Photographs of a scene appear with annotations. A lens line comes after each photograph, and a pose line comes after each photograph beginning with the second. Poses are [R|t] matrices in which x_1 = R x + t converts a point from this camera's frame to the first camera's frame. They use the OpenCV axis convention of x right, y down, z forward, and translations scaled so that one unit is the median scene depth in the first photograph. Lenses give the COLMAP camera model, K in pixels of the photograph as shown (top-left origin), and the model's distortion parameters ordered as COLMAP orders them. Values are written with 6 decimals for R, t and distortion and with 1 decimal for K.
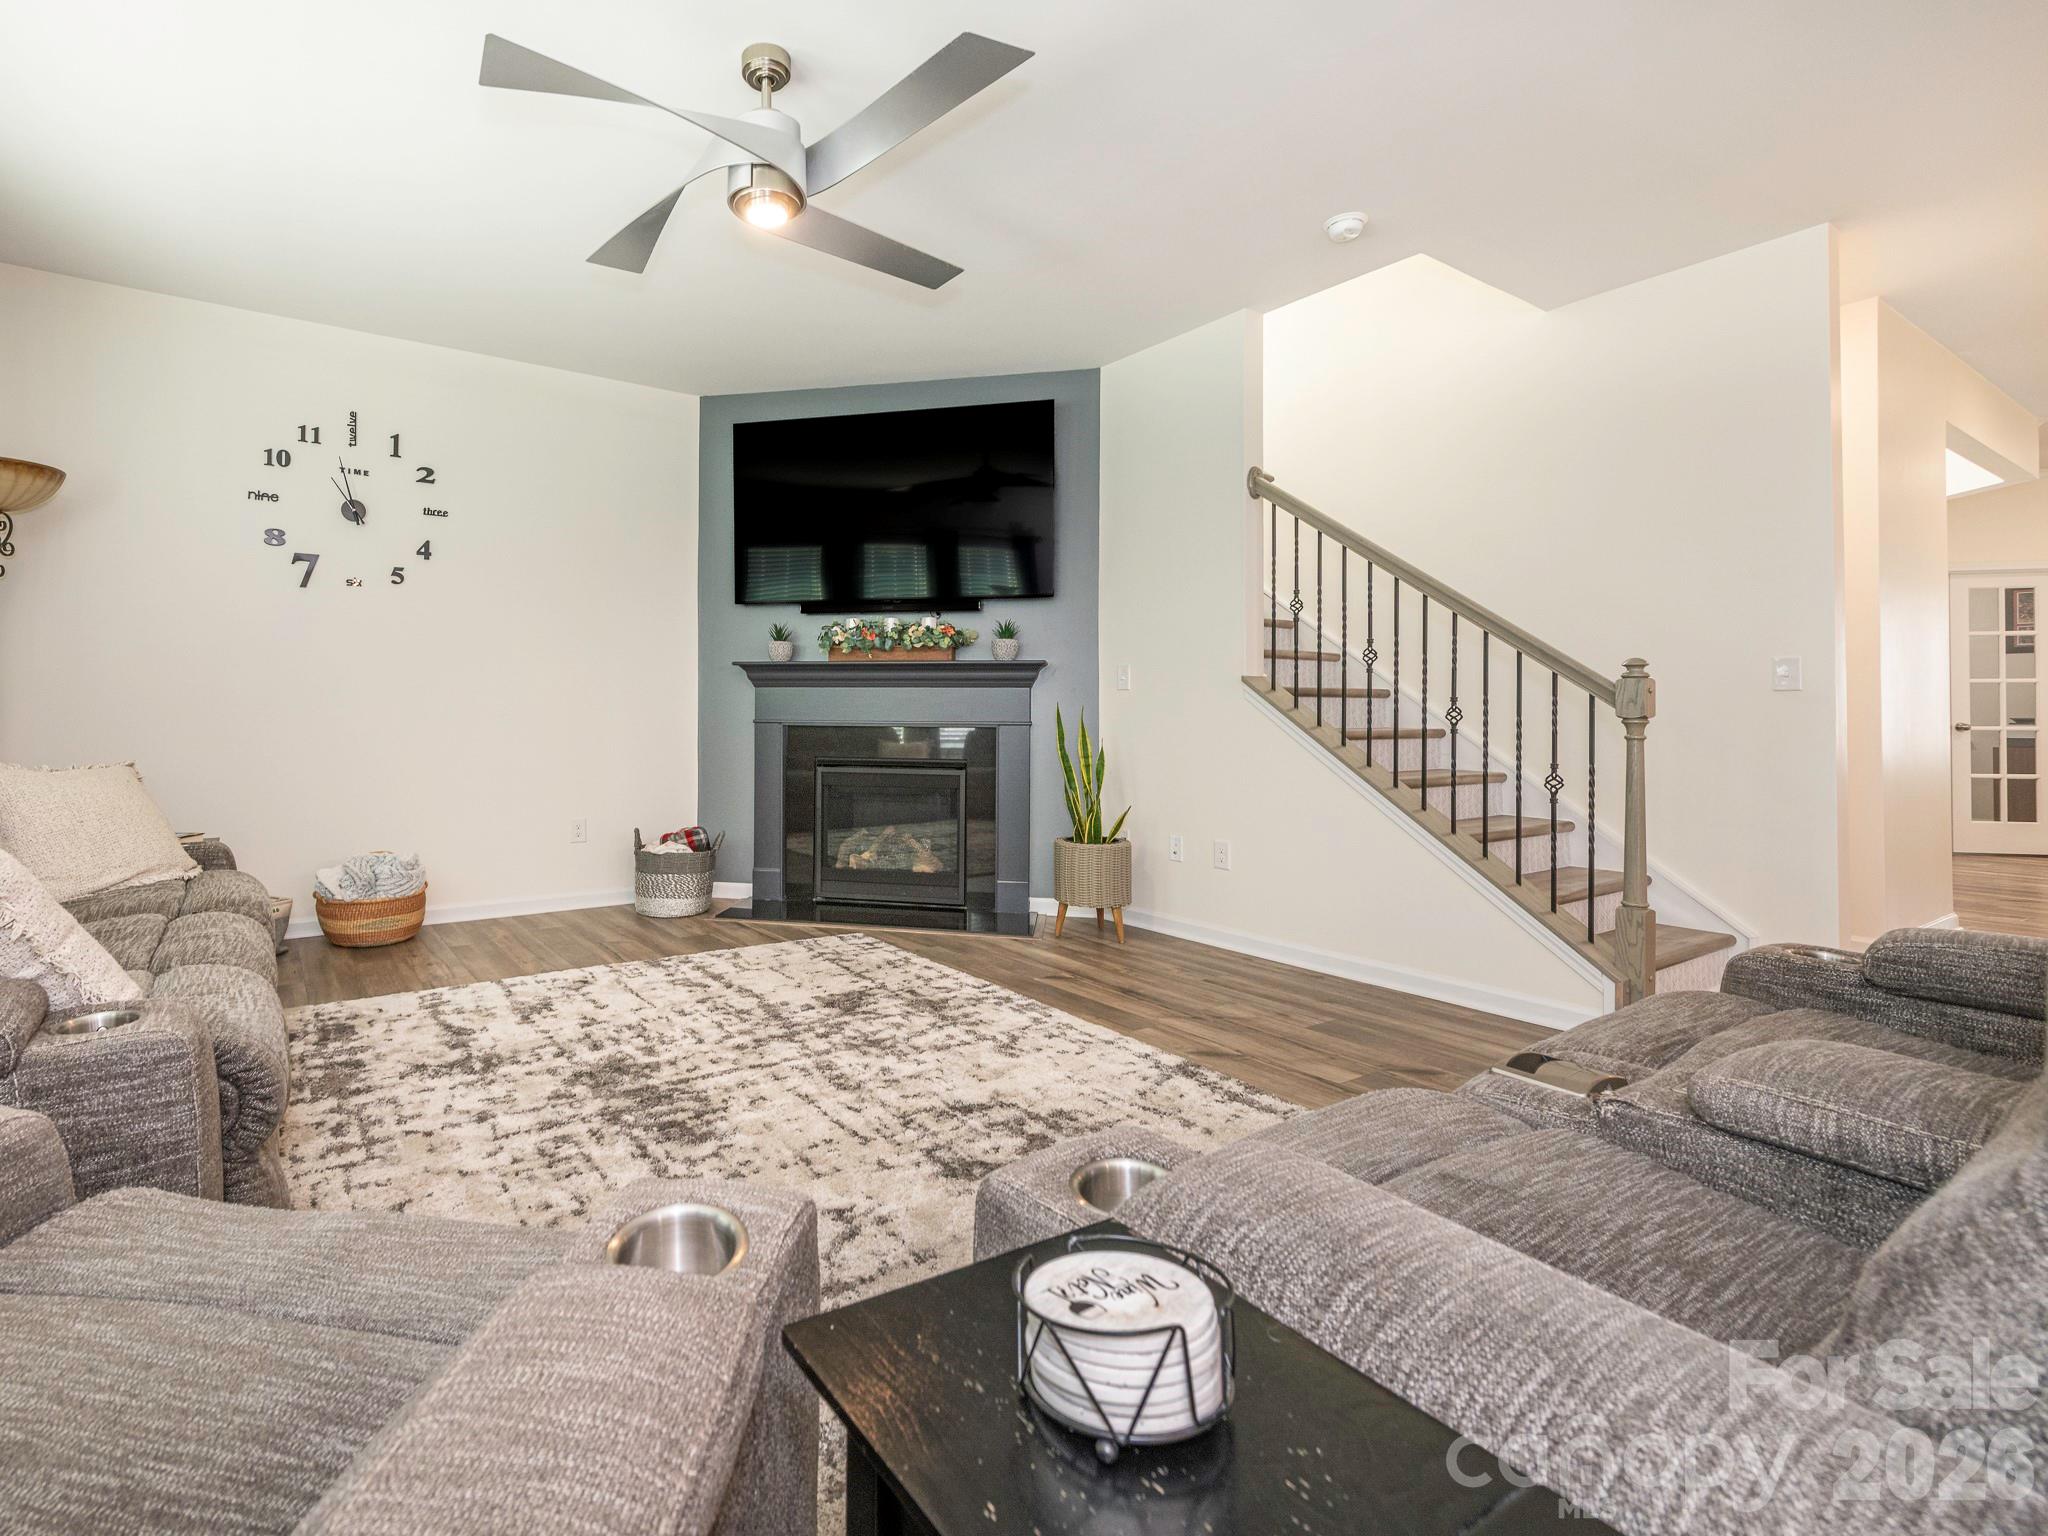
lens RADIAL K [[954.9, 0, 891.0], [0, 954.9, 716.4], [0, 0, 1]] dist [0.002933, 0.000214]
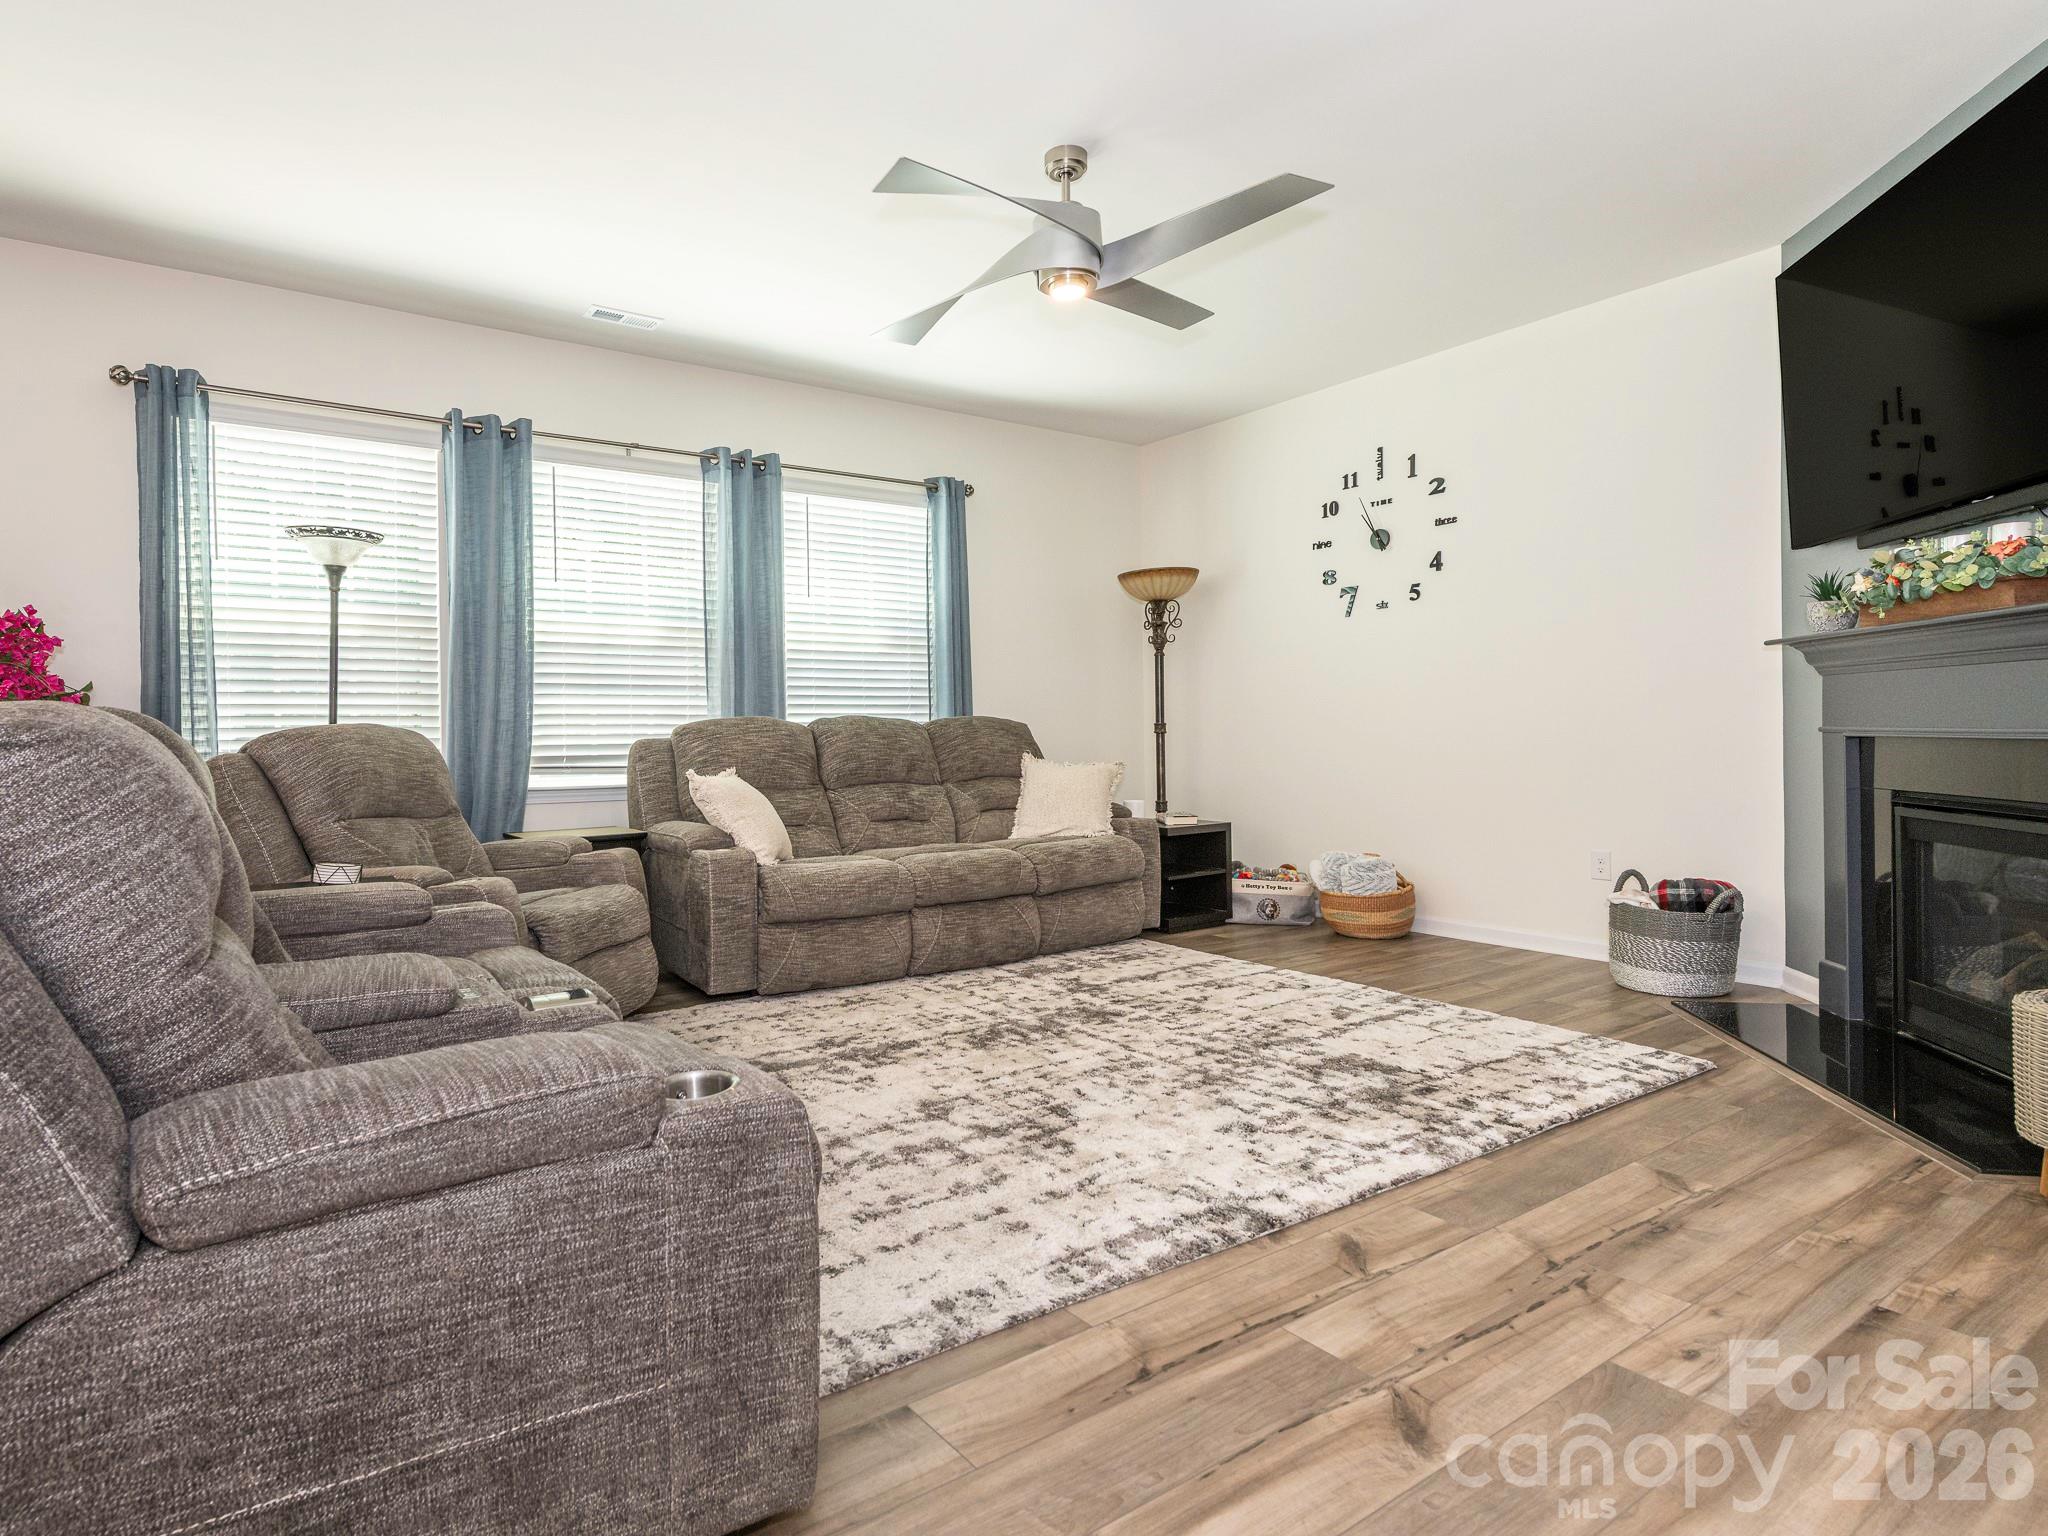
lens RADIAL K [[1150.2, 0, 932.1], [0, 1150.2, 758.3], [0, 0, 1]] dist [-0.001214, -0.010314]
pose [[0.004197, 0.015754, -0.999867, 1.062587], [0.010832, 0.999817, 0.015799, 0.009250], [0.999933, -0.010897, 0.004025, 0.698910]]
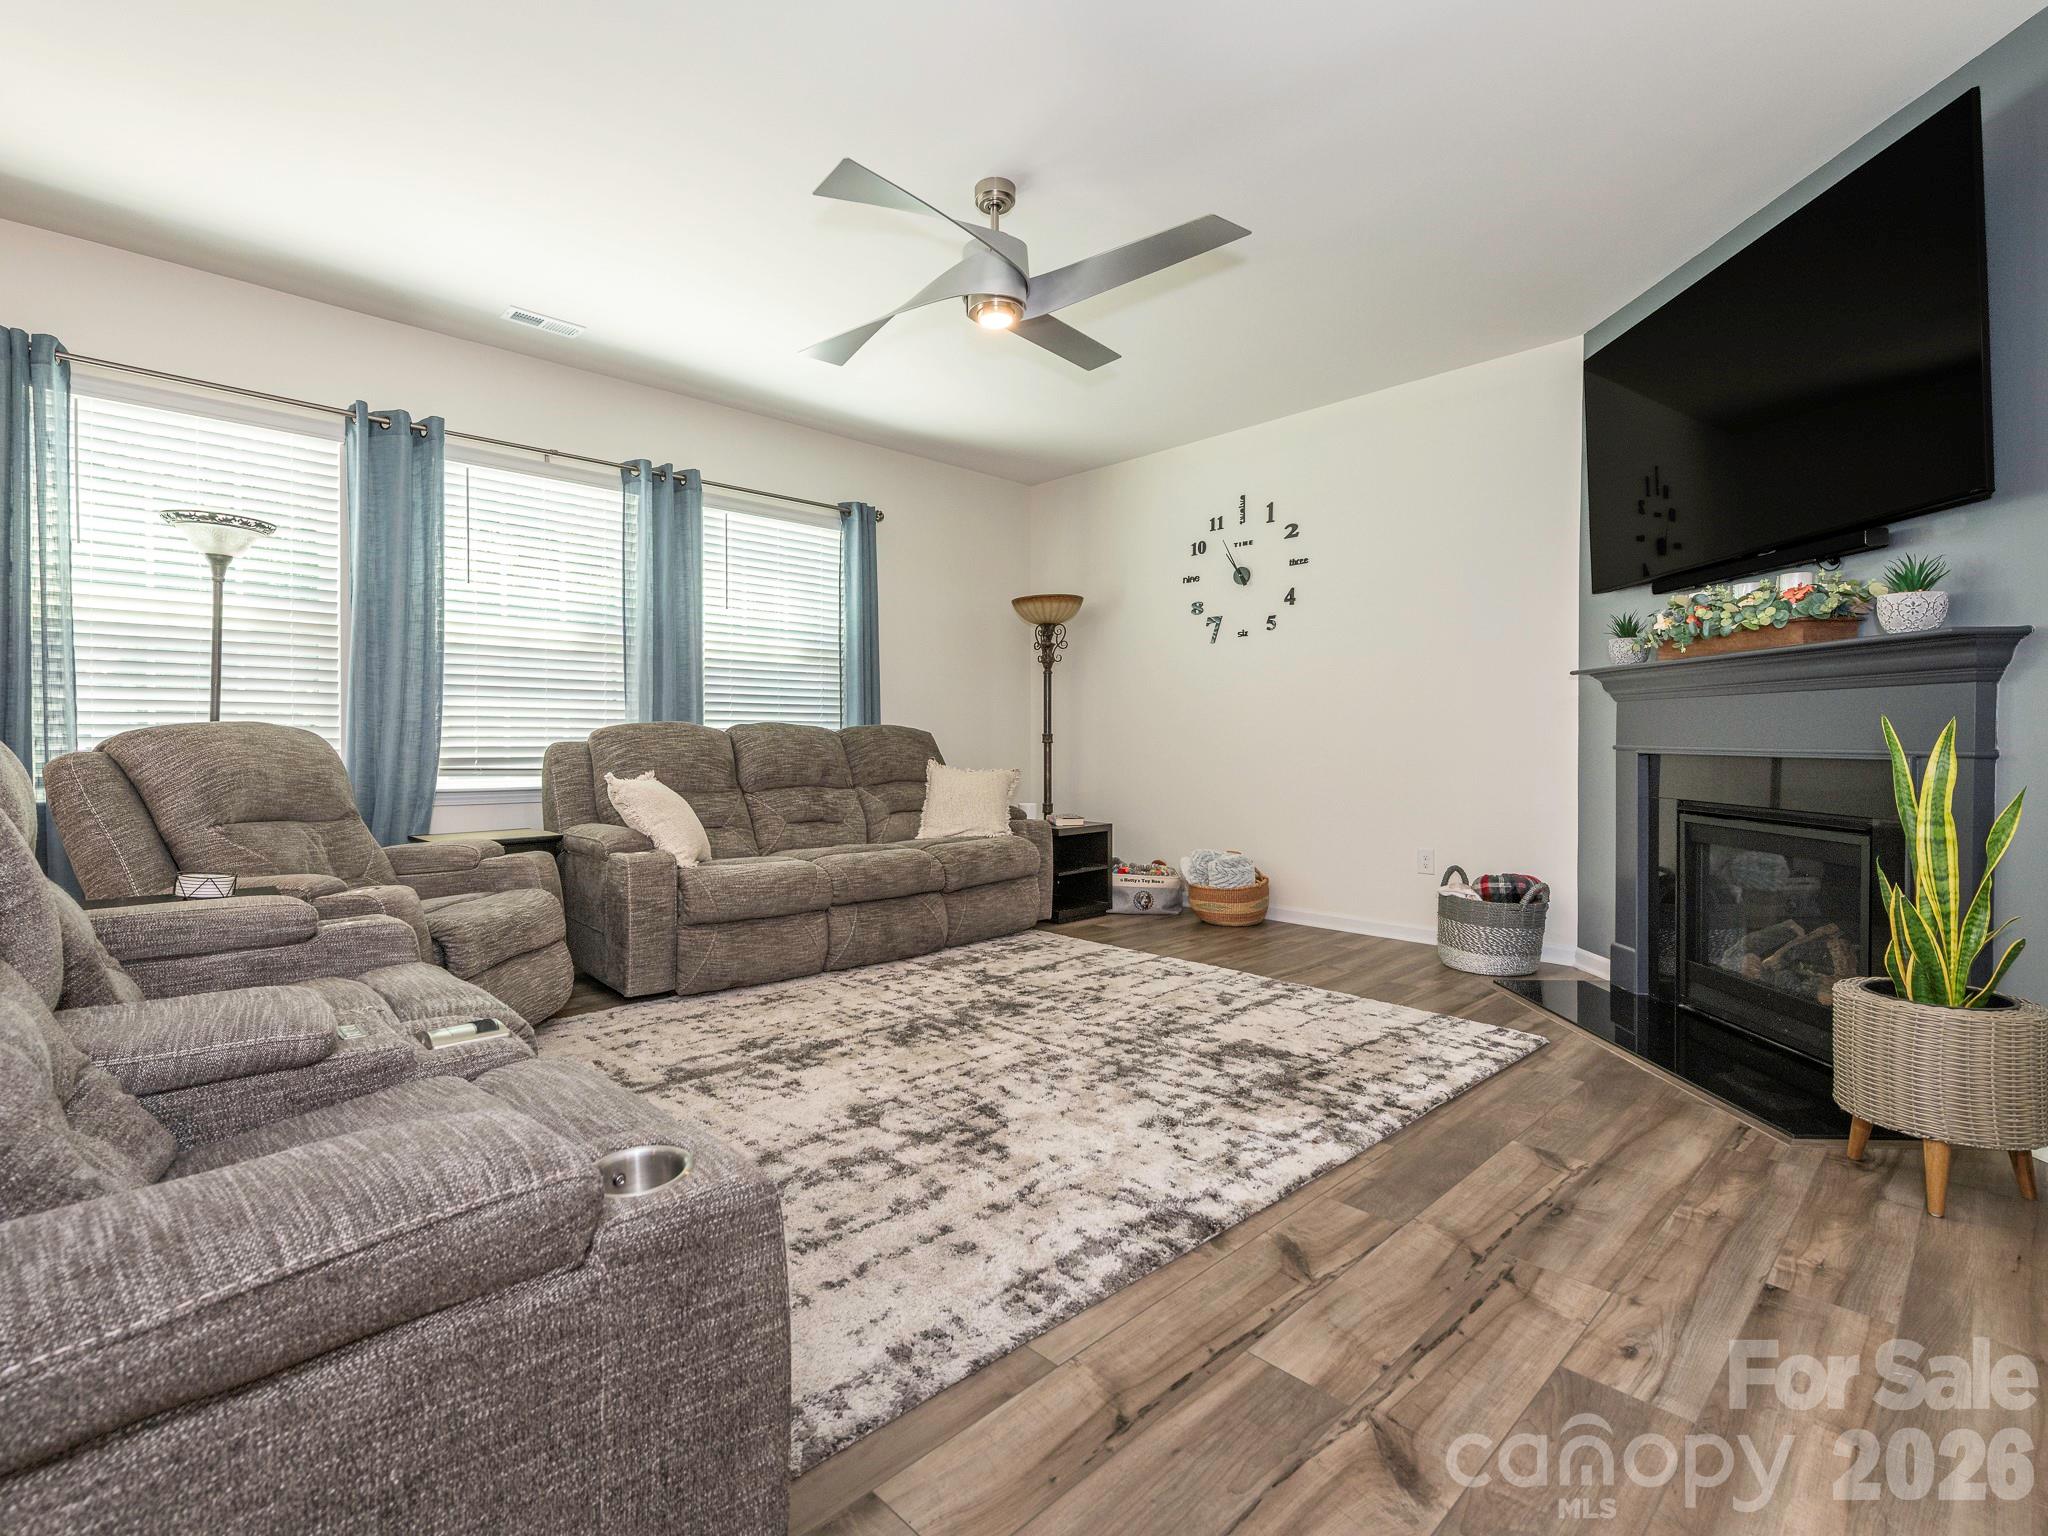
lens RADIAL K [[992.2, 0, 983.0], [0, 992.2, 759.3], [0, 0, 1]] dist [0.007298, -0.007196]
pose [[0.164763, 0.013284, -0.986244, 0.934803], [-0.001896, 0.999912, 0.013151, 0.008083], [0.986331, -0.000297, 0.164774, 0.660477]]
